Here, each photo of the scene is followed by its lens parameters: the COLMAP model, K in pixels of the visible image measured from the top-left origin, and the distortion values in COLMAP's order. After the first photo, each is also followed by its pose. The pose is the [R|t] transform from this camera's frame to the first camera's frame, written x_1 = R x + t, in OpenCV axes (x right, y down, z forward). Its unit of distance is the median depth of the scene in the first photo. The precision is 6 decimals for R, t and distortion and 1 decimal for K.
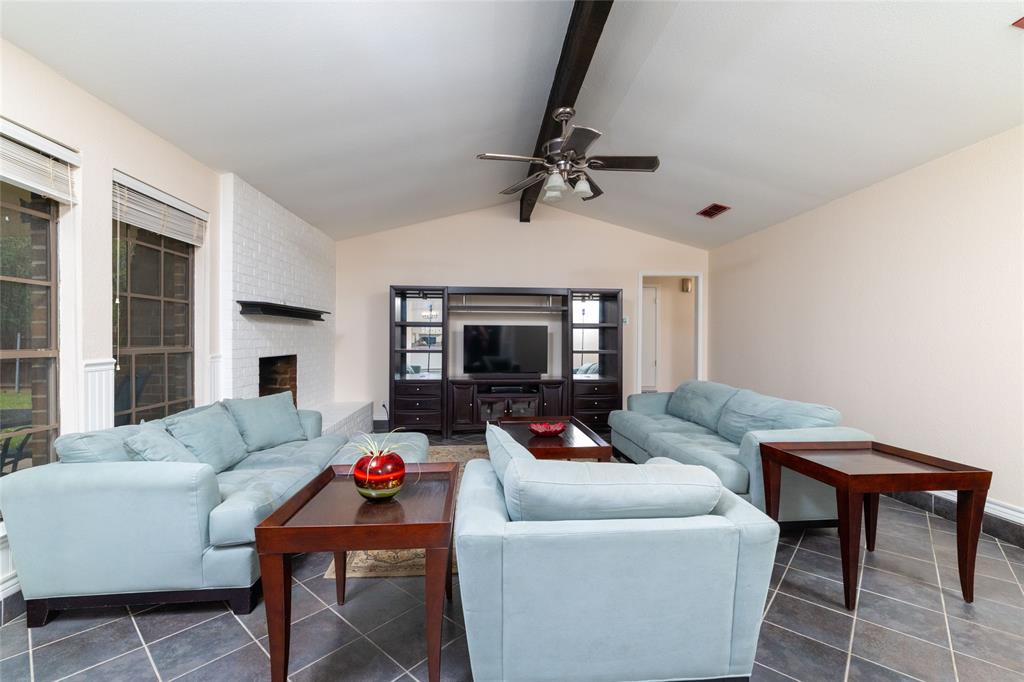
lens RADIAL K [[439.8, 0, 512.0], [0, 439.8, 341.0], [0, 0, 1]] dist [-0.016215, 0.007665]
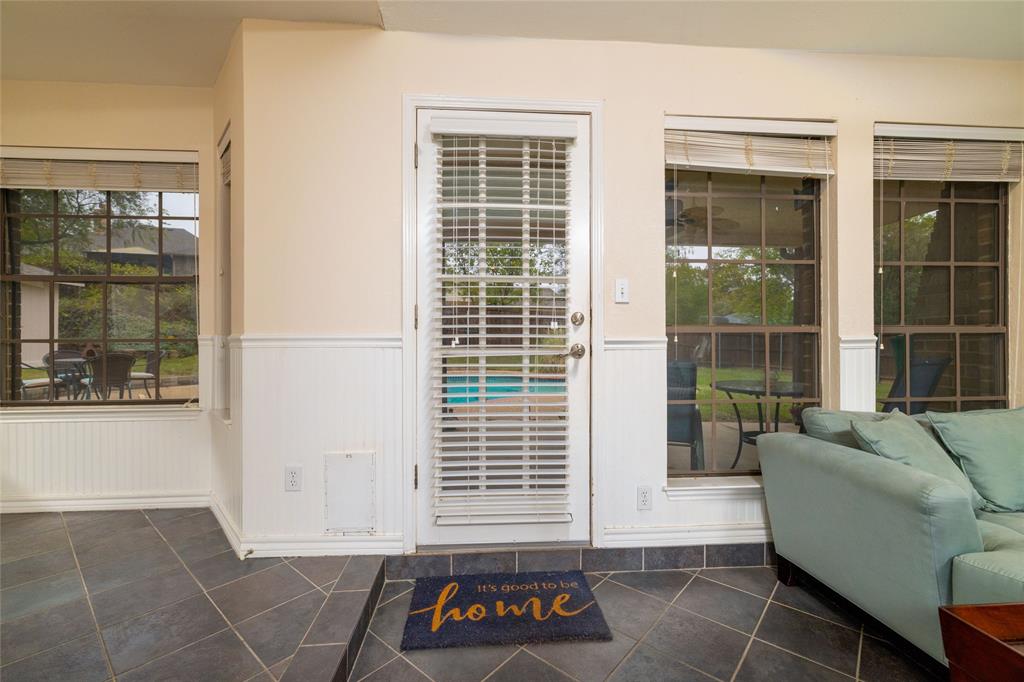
lens RADIAL K [[439.8, 0, 512.0], [0, 439.8, 341.0], [0, 0, 1]] dist [-0.016215, 0.007665]
pose [[-0.004748, -0.002550, -0.999985, -0.011651], [0.000821, 0.999996, -0.002554, 0.029771], [0.999988, -0.000833, -0.004746, 0.149660]]
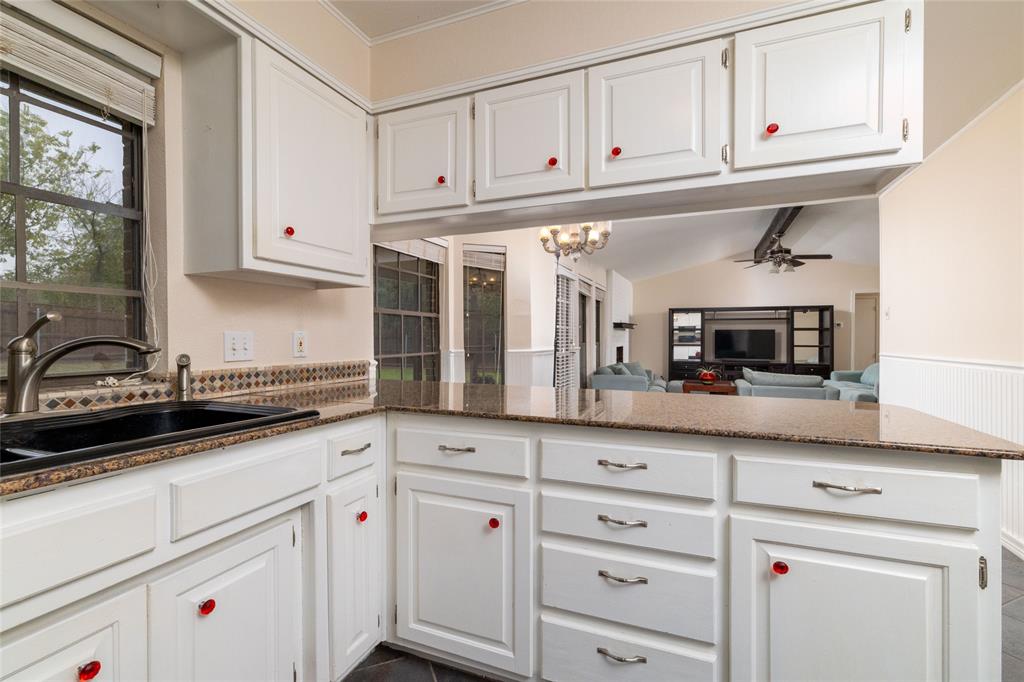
lens RADIAL K [[443.5, 0, 516.4], [0, 443.5, 338.6], [0, 0, 1]] dist [0.000688, 0.000407]
pose [[0.888099, -0.002965, -0.459643, -0.008107], [0.003073, 0.999995, -0.000514, -0.004271], [0.459643, -0.000956, 0.888103, -1.080796]]
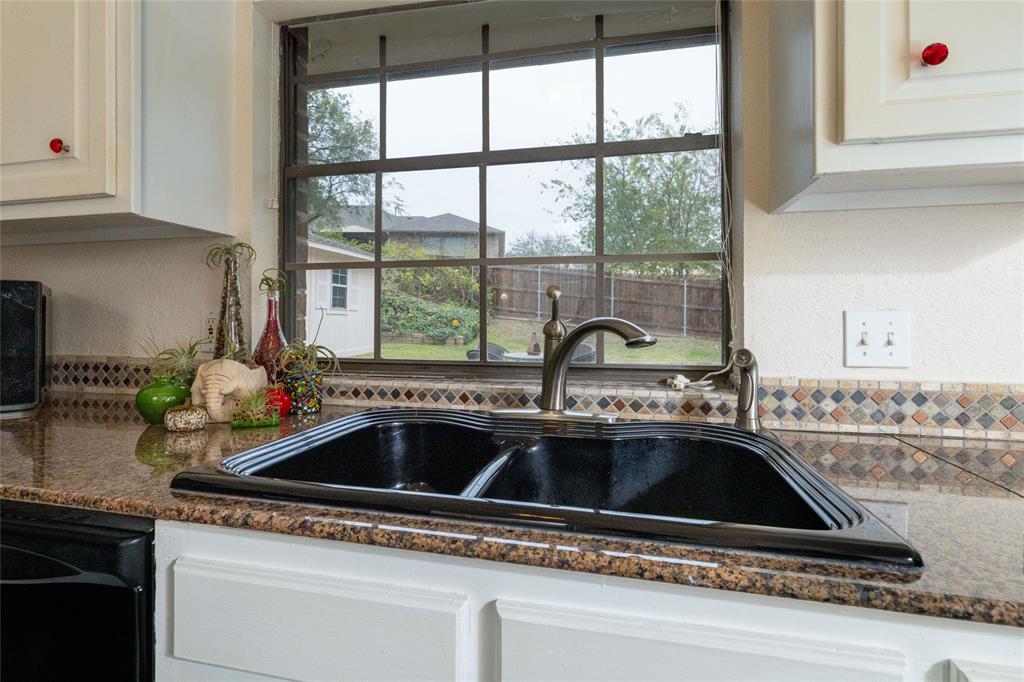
lens RADIAL K [[545.8, 0, 508.4], [0, 545.8, 314.4], [0, 0, 1]] dist [0.006277, 0.001044]
pose [[-0.298107, -0.015486, -0.954407, -0.122969], [-0.008314, 0.999873, -0.013627, -0.004200], [0.954496, 0.003872, -0.298198, -0.929470]]
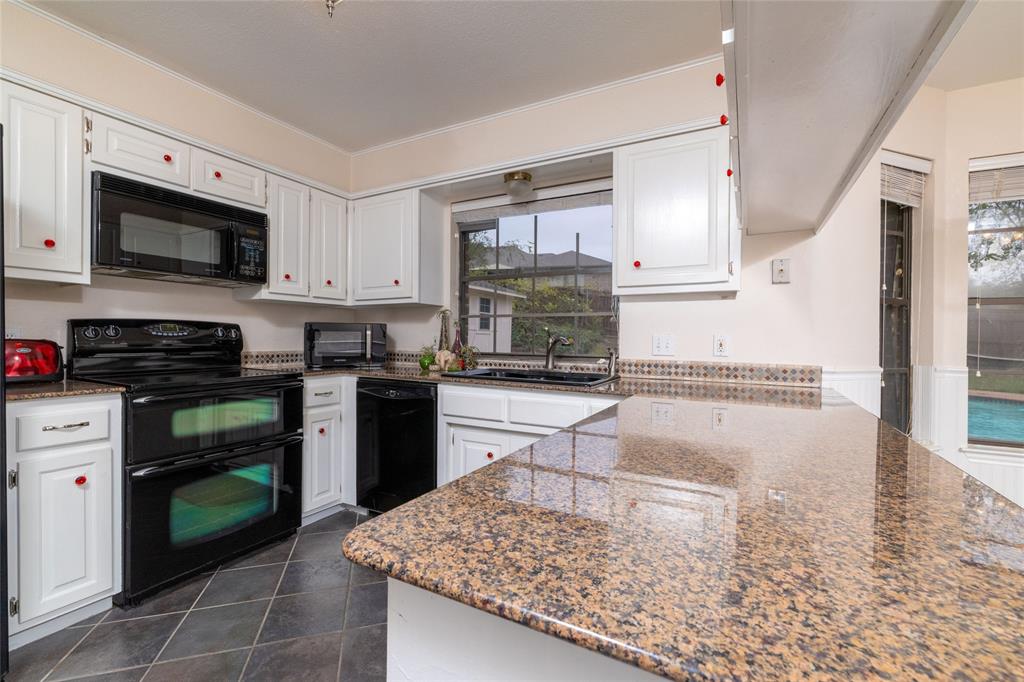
lens RADIAL K [[434.7, 0, 499.4], [0, 434.7, 340.2], [0, 0, 1]] dist [-0.004244, 0.000386]
pose [[-0.540163, -0.004623, -0.841548, 0.161582], [-0.015462, 0.999871, 0.004432, -0.003611], [0.841418, 0.015406, -0.540165, -0.724377]]
